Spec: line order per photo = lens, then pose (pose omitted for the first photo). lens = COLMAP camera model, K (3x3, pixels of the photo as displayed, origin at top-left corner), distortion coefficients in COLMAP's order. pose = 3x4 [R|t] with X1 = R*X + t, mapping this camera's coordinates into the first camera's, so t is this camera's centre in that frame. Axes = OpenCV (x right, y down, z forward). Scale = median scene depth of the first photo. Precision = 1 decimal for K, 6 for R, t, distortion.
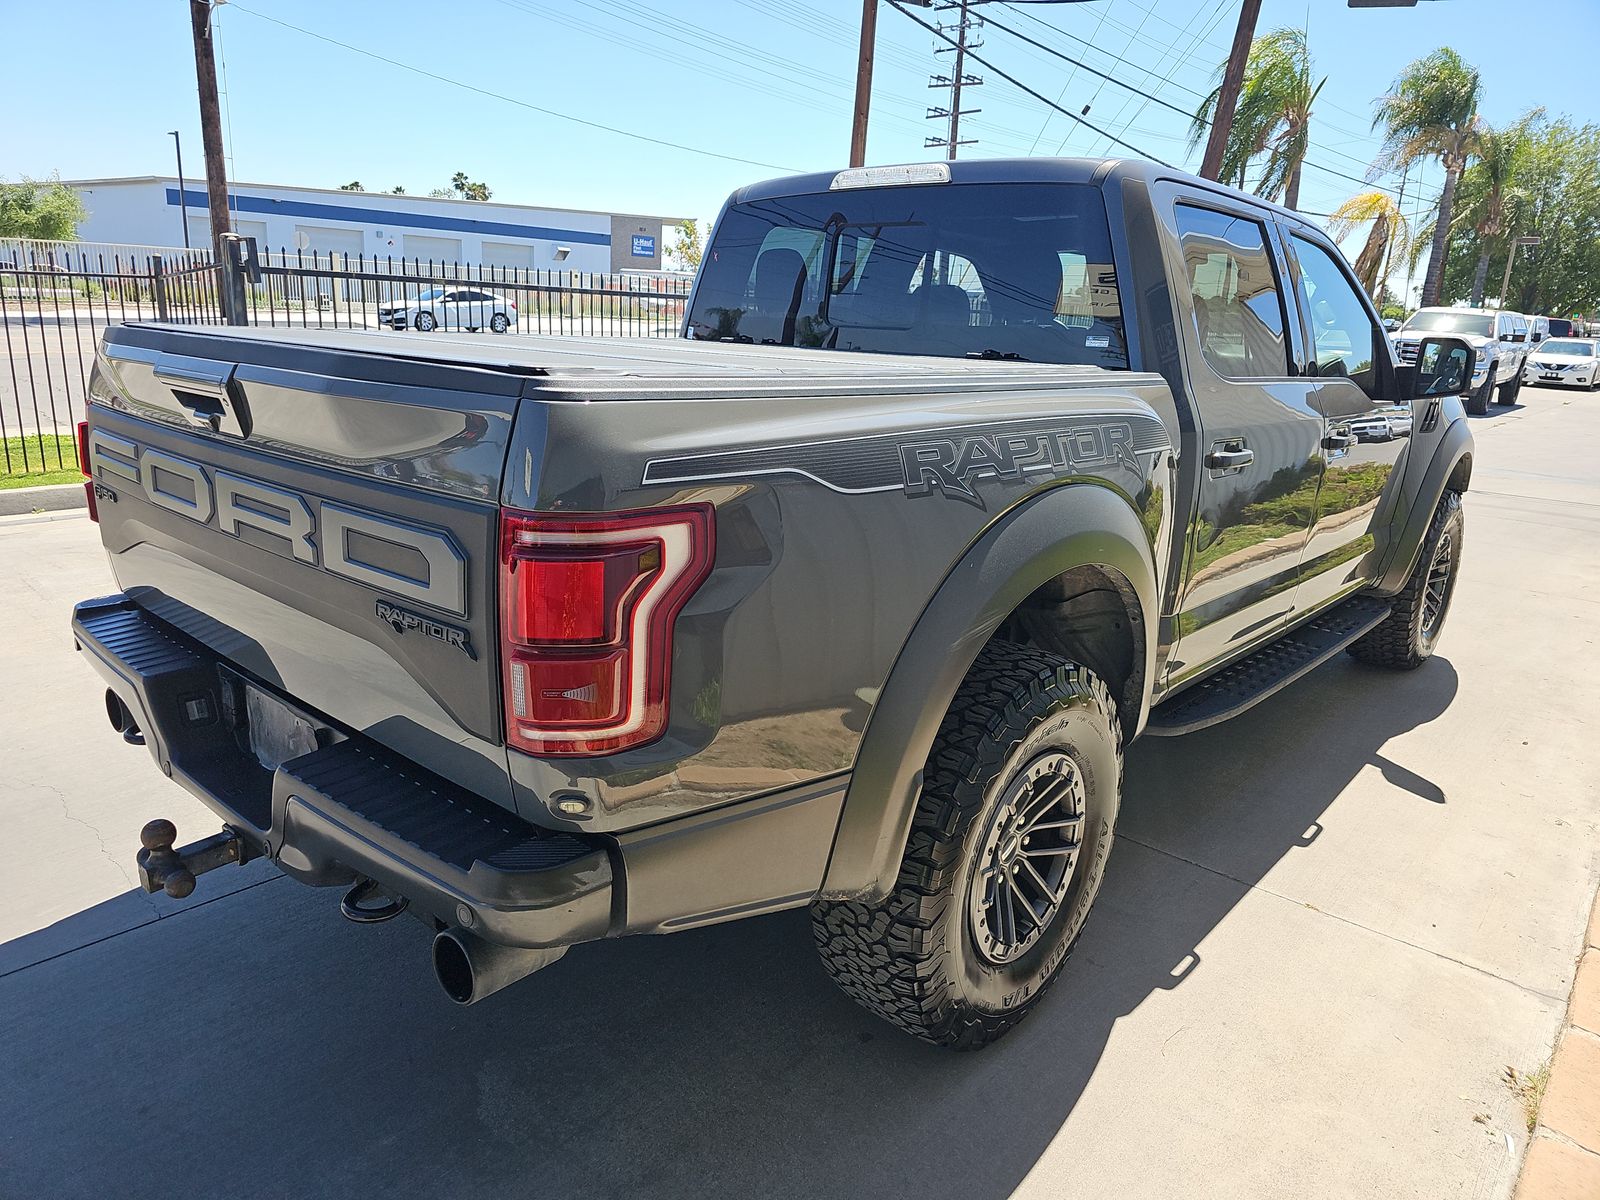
lens RADIAL K [[1062.5, 0, 799.7], [0, 1062.5, 603.7], [0, 0, 1]] dist [0.046113, -0.040257]
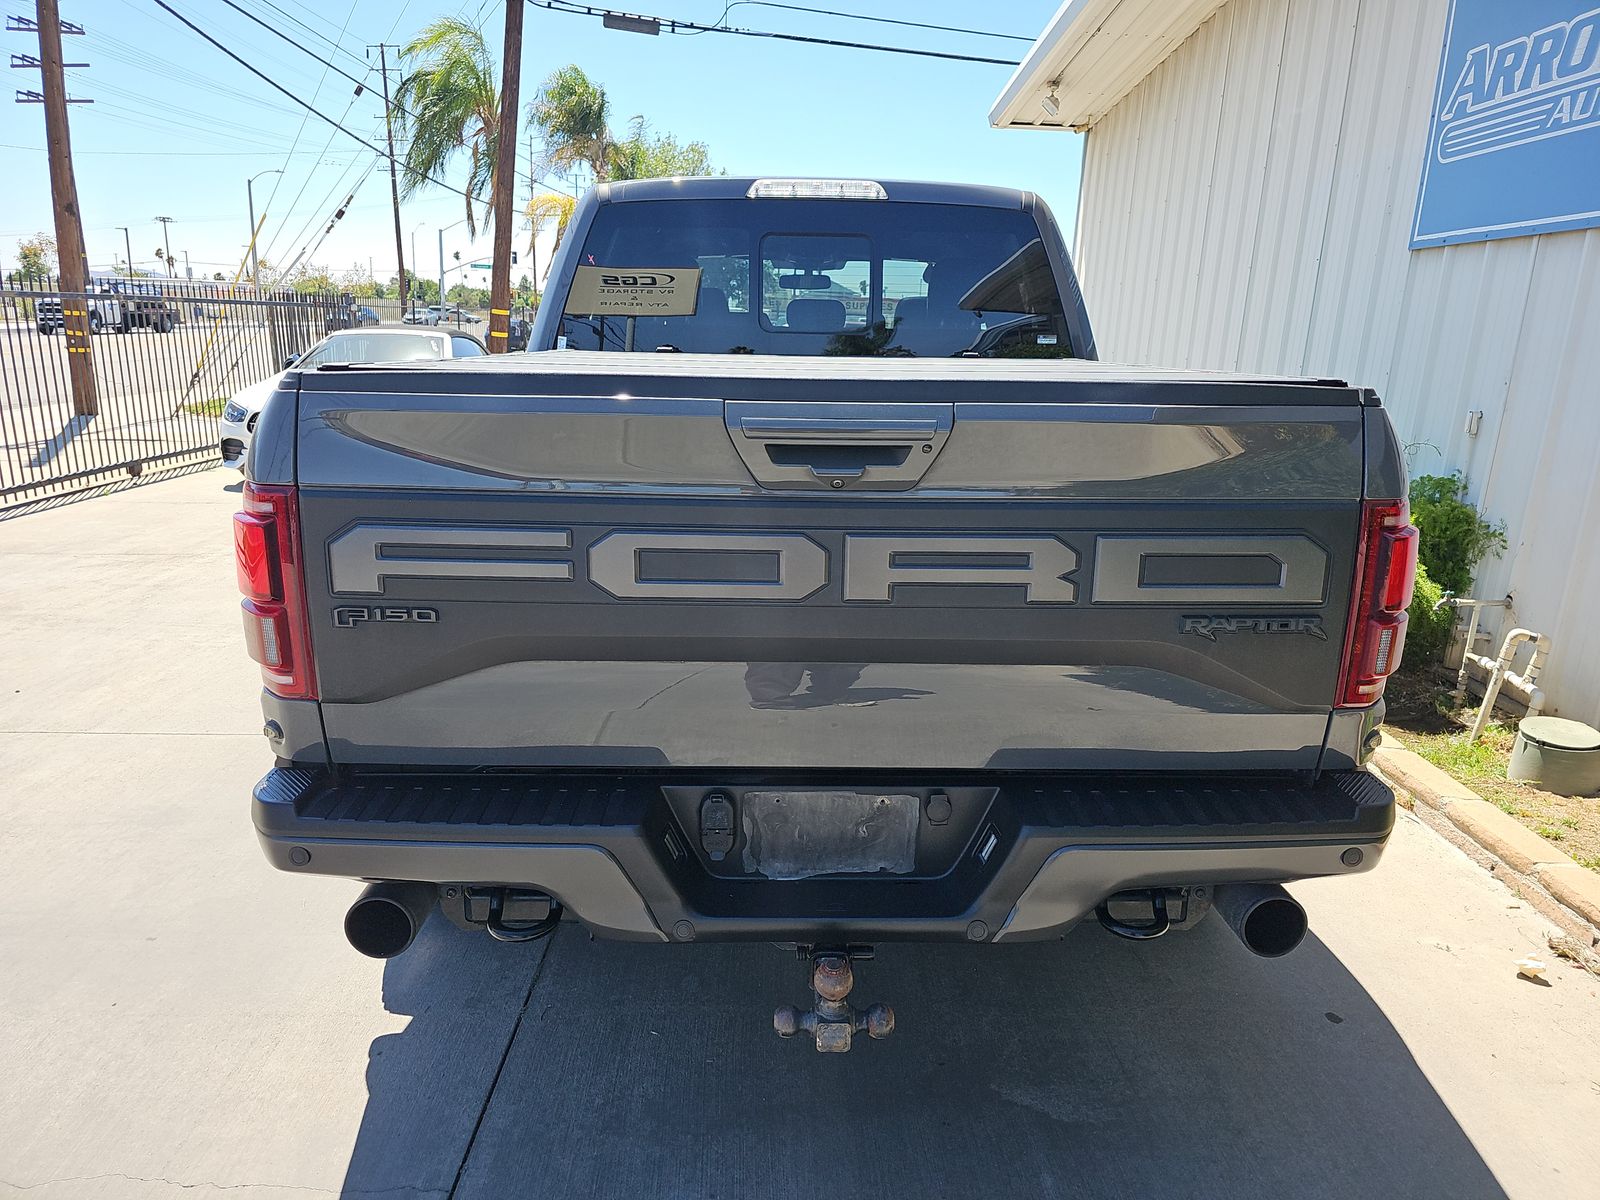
lens RADIAL K [[1062.5, 0, 795.3], [0, 1062.5, 596.6], [0, 0, 1]] dist [0.046113, -0.040257]
pose [[0.727667, -0.200080, 0.656102, -0.587490], [0.195890, 0.977294, 0.080772, -0.078382], [-0.657365, 0.069749, 0.750338, 0.209260]]
